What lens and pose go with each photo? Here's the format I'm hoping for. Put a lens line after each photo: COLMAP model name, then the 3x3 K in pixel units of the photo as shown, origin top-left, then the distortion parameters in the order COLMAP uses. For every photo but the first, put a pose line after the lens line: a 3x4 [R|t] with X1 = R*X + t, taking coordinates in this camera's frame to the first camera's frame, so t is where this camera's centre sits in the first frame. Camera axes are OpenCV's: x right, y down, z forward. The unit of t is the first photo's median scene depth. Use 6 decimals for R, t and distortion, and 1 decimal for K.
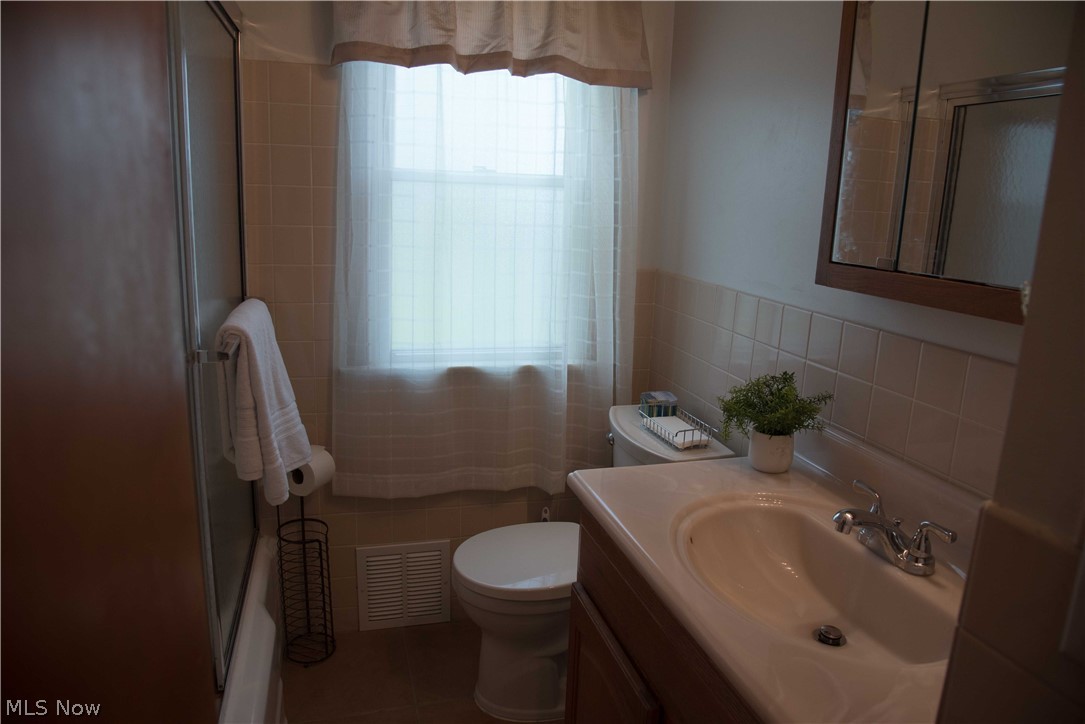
lens RADIAL K [[747.2, 0, 545.7], [0, 747.2, 368.9], [0, 0, 1]] dist [-0.117862, 0.068462]
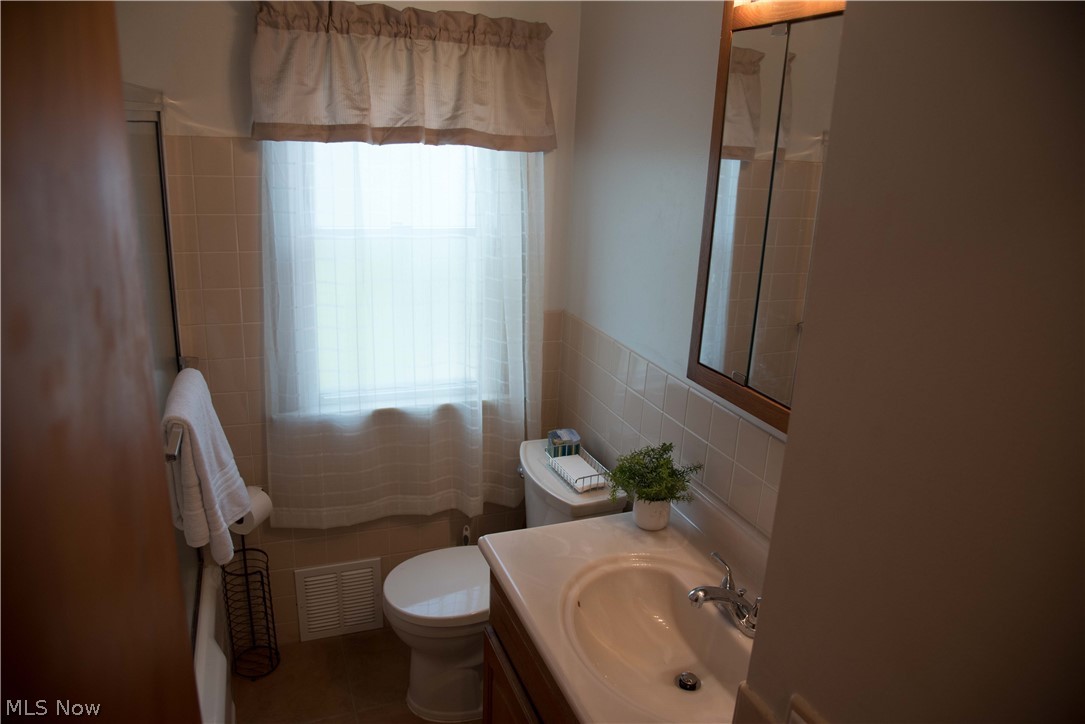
lens RADIAL K [[747.2, 0, 545.7], [0, 747.2, 368.9], [0, 0, 1]] dist [-0.117862, 0.068462]
pose [[0.995540, -0.020045, 0.092183, 0.023861], [0.012424, 0.996512, 0.082518, -0.159456], [-0.093516, -0.081005, 0.992317, -0.105667]]
